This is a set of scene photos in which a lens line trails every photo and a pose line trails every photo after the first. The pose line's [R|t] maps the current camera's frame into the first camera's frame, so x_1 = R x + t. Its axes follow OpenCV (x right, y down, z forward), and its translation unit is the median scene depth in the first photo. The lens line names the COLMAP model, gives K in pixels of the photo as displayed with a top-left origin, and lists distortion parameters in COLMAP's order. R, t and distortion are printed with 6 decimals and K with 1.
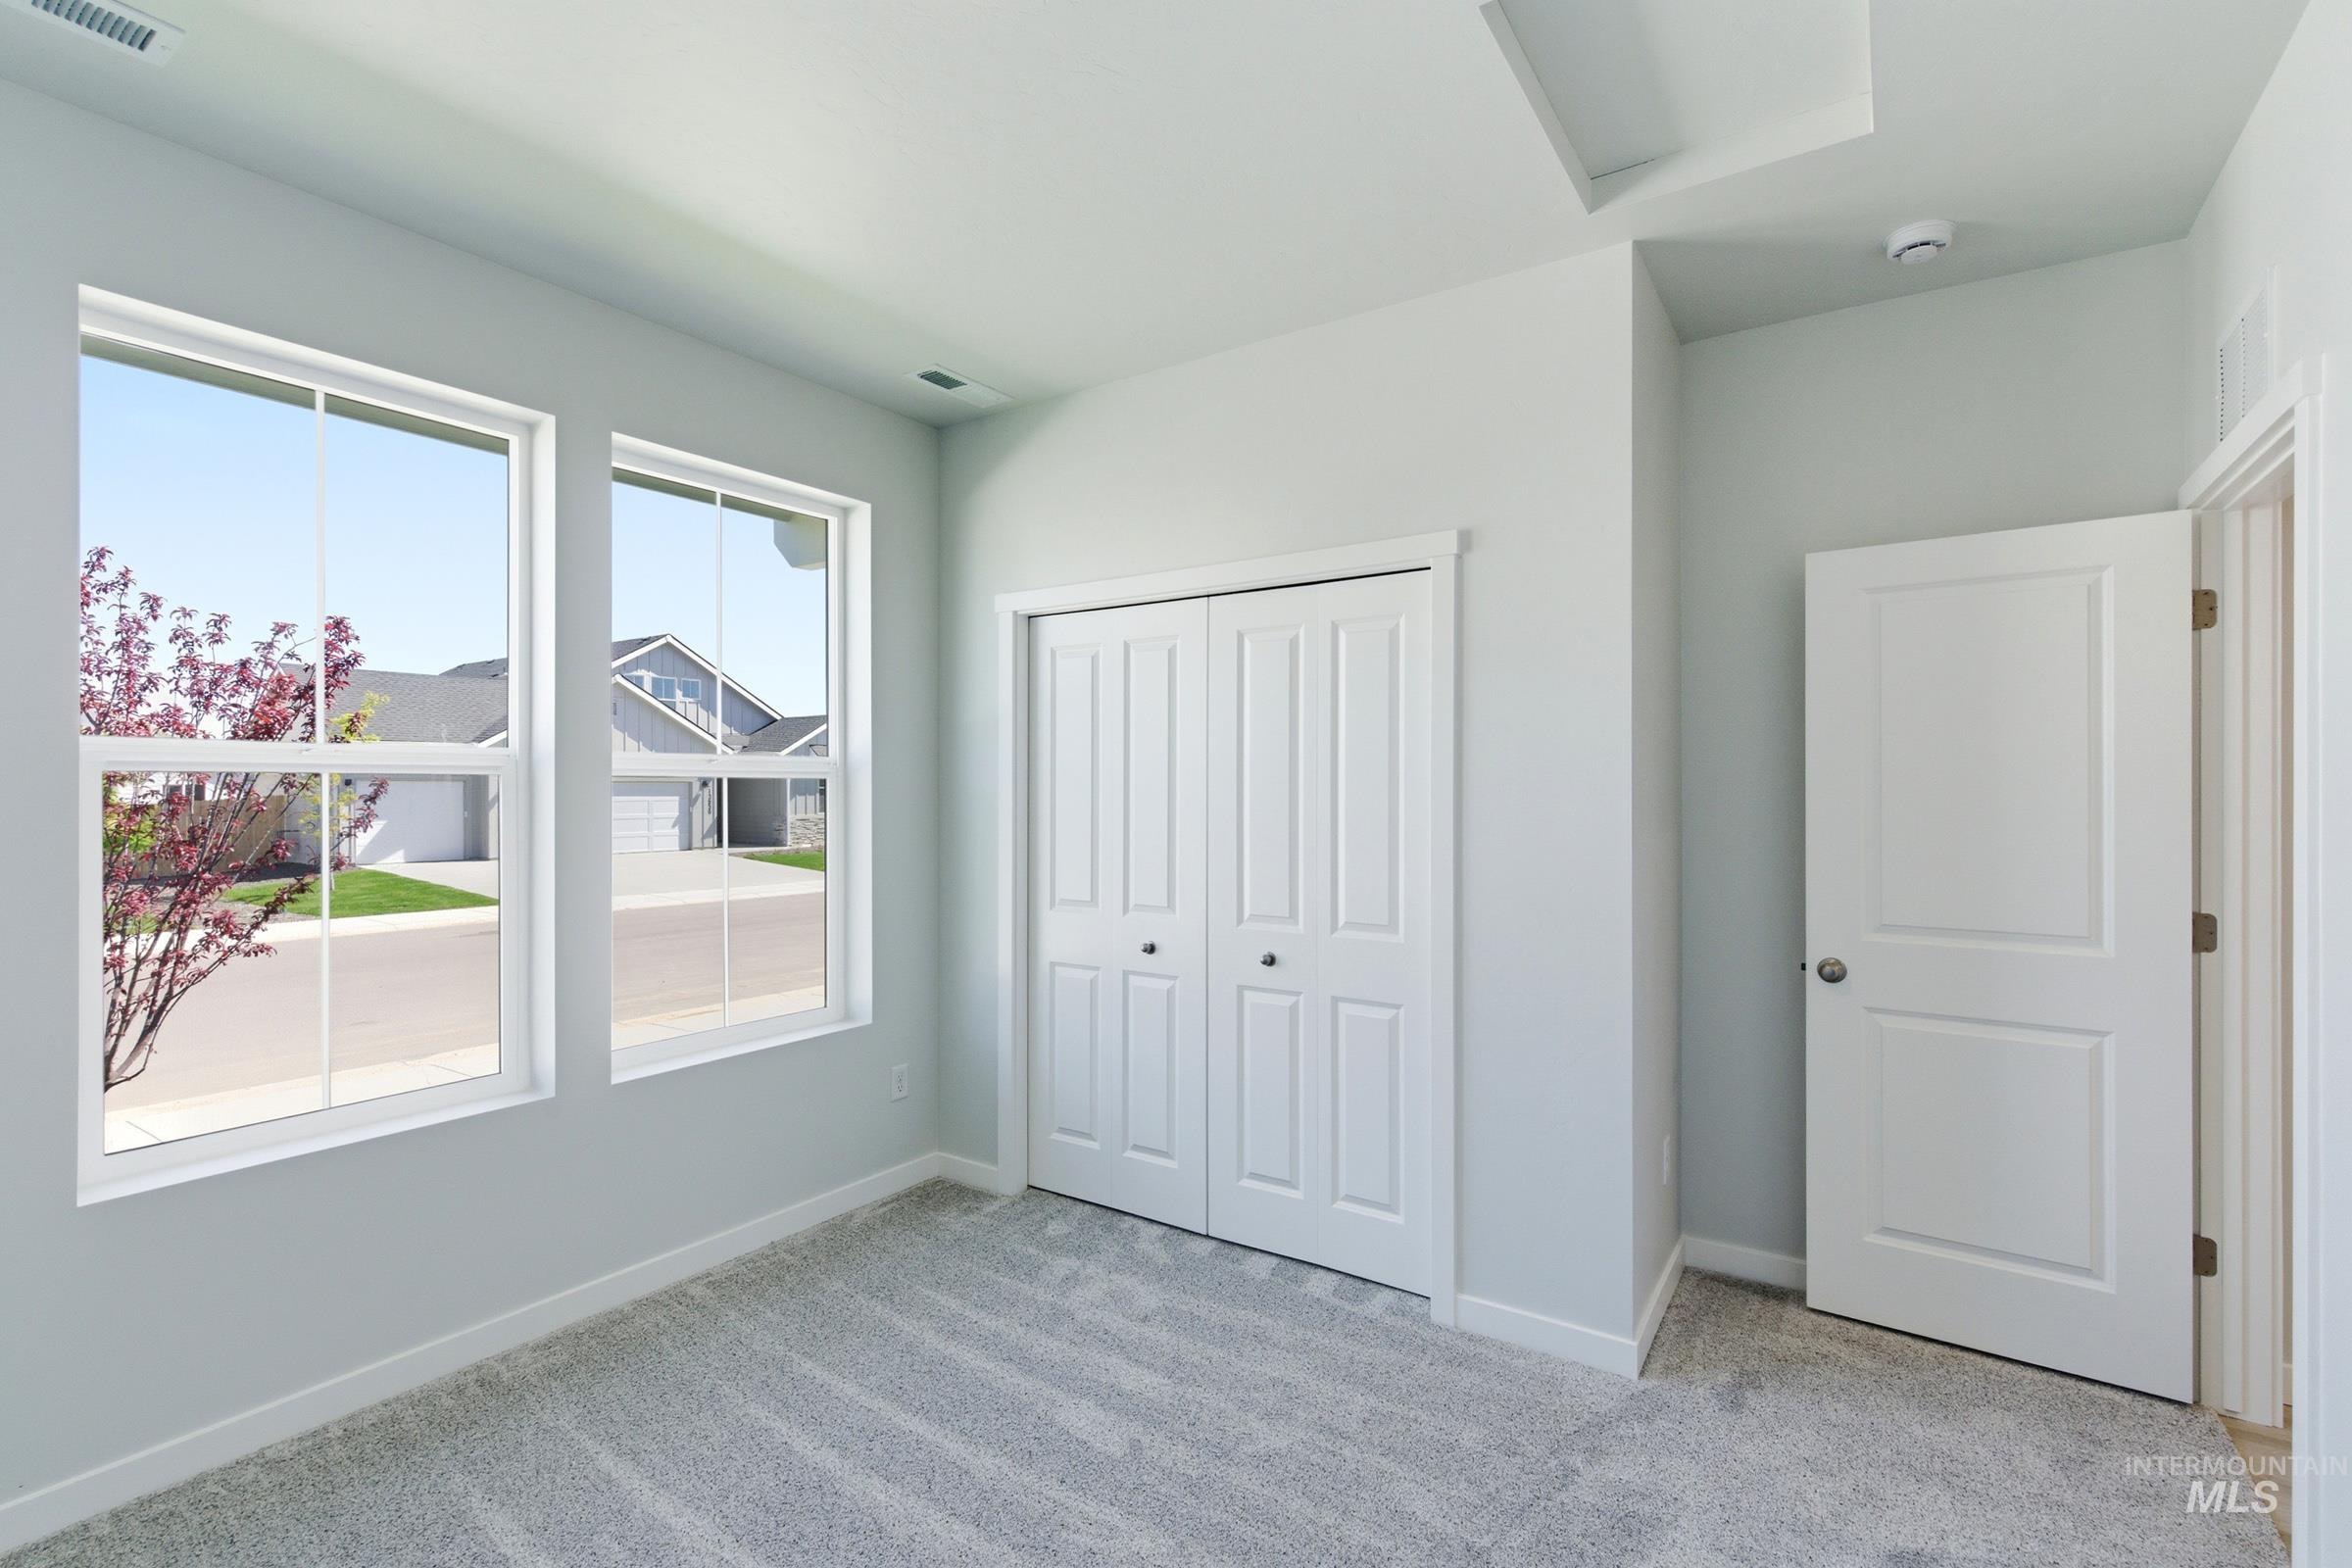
lens RADIAL K [[1057.7, 0, 1167.3], [0, 1057.7, 789.1], [0, 0, 1]] dist [-0.001451, -0.000132]
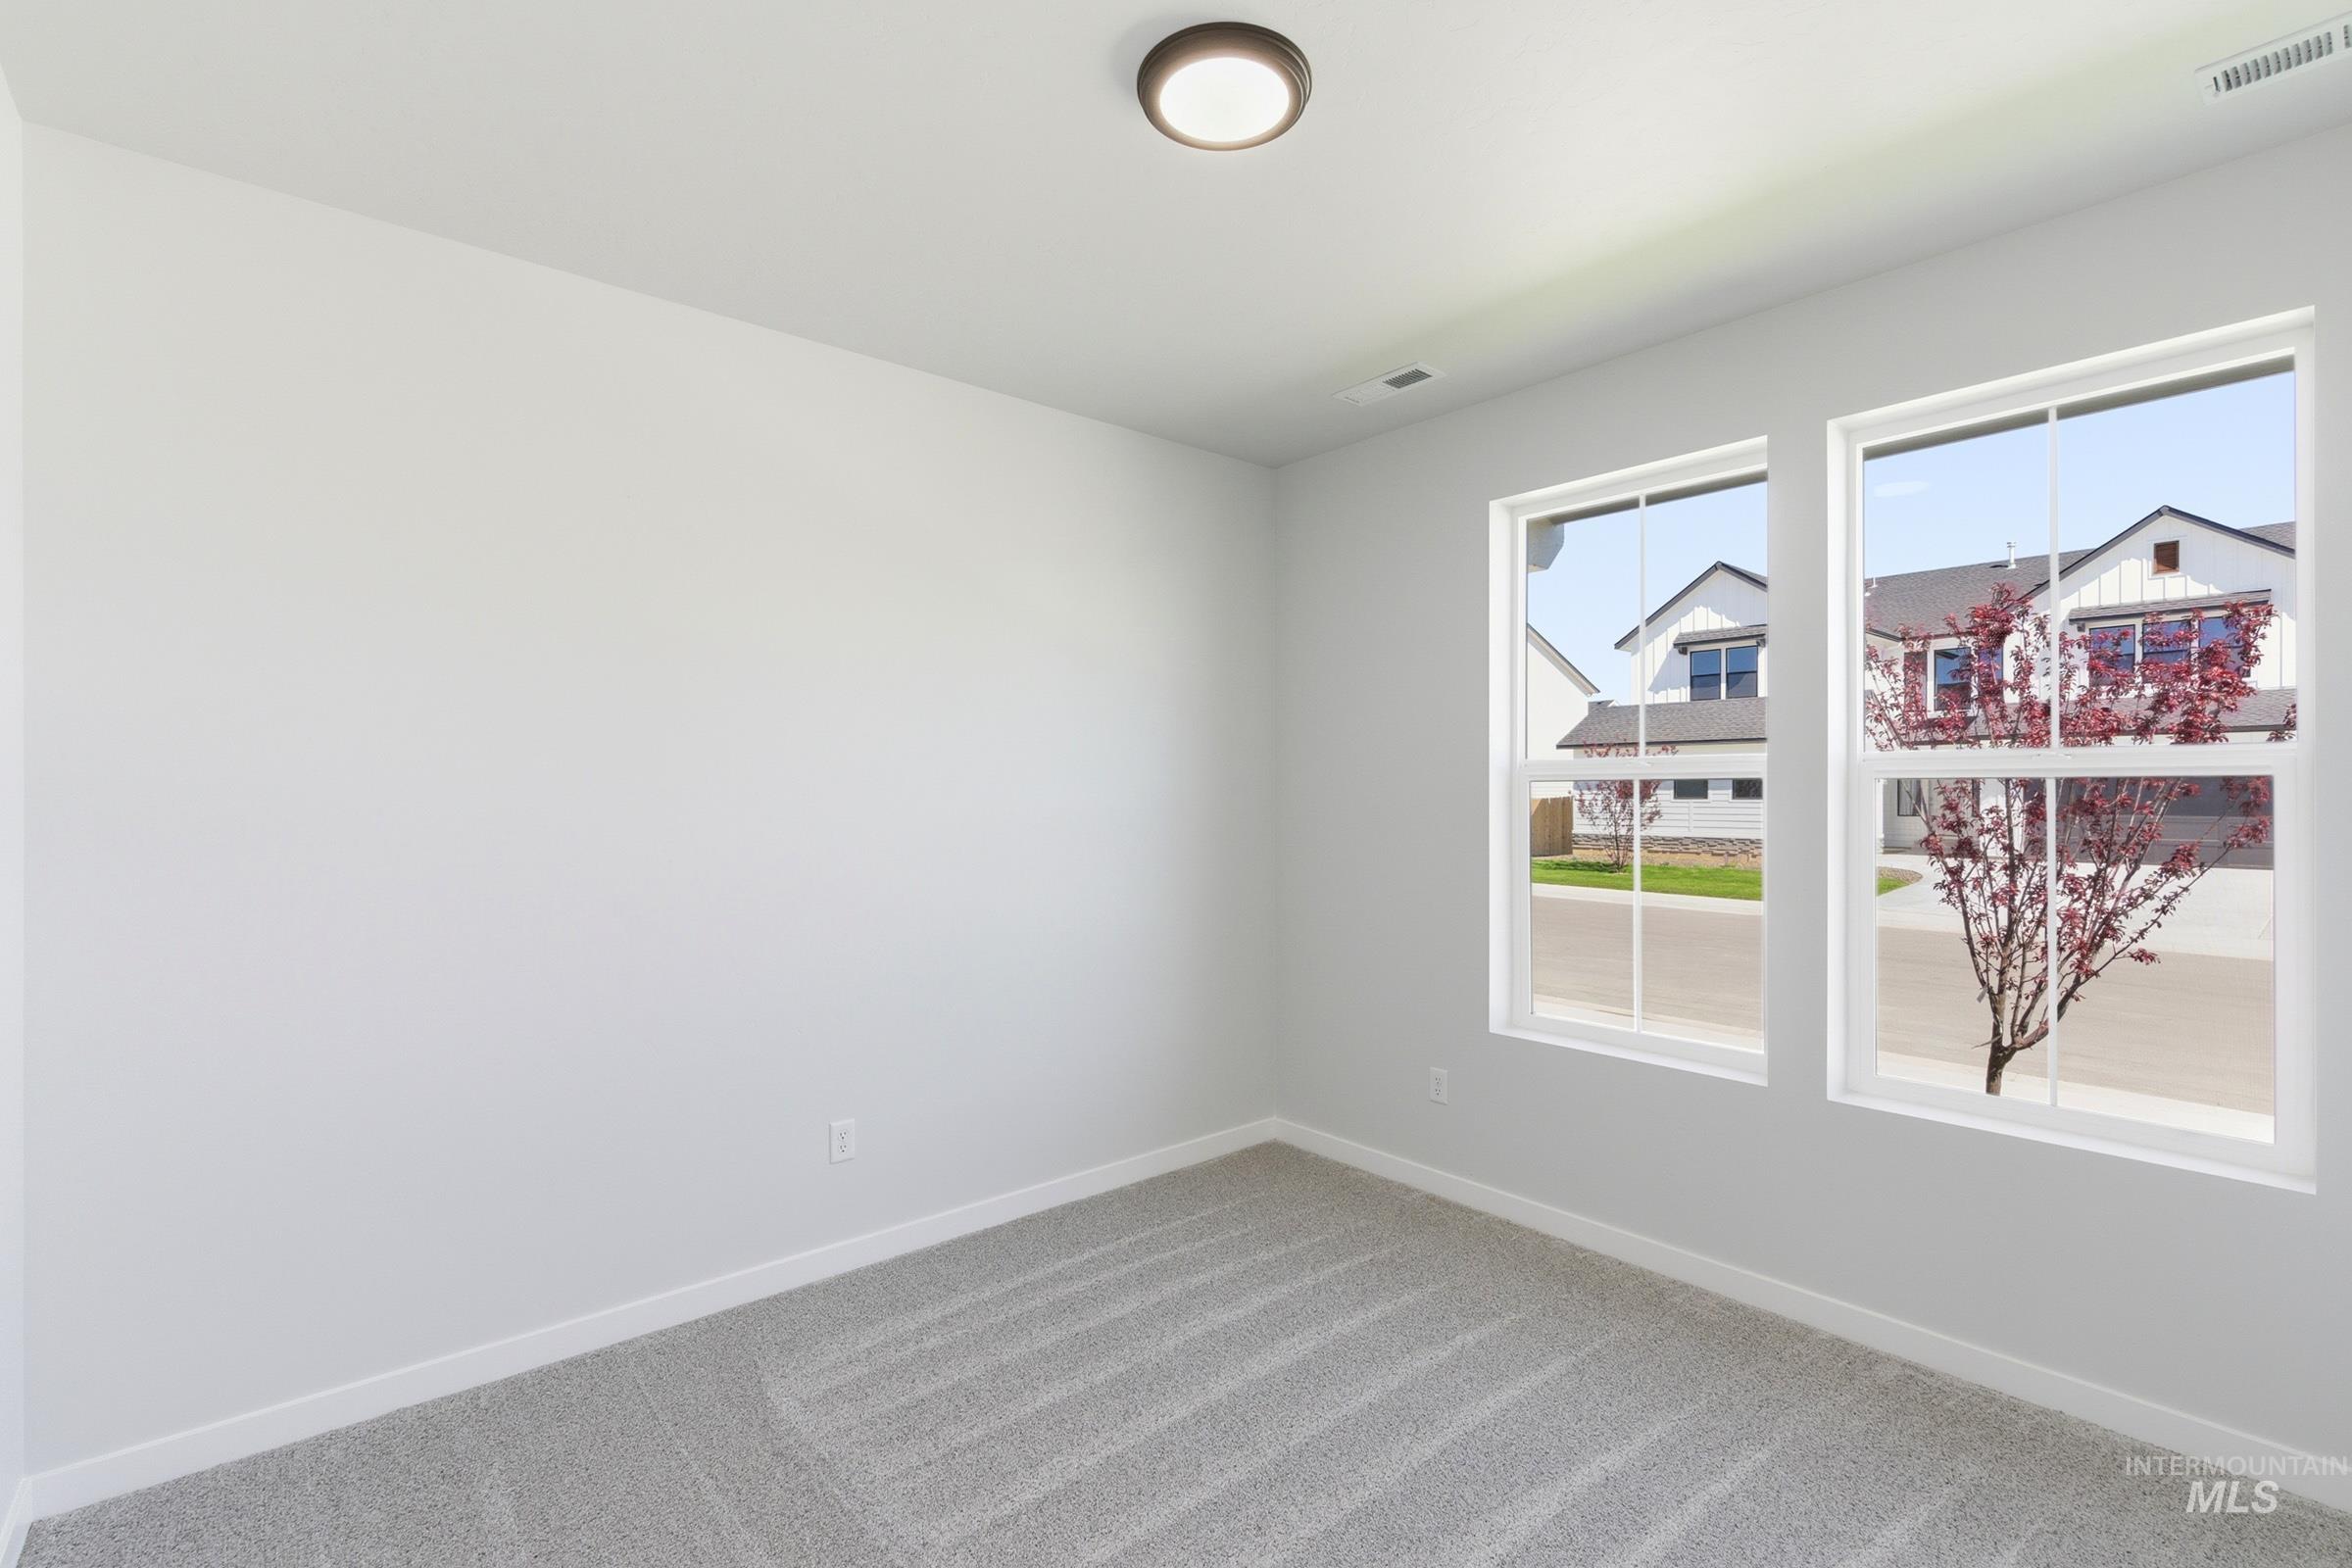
lens RADIAL K [[1007.5, 0, 1176.0], [0, 1007.5, 784.0], [0, 0, 1]] dist [-0.000413, -0.000015]
pose [[-0.234266, -0.004275, -0.972163, 0.561900], [-0.000129, 0.999990, -0.004366, -0.010717], [0.972173, -0.000897, -0.234264, 0.687474]]
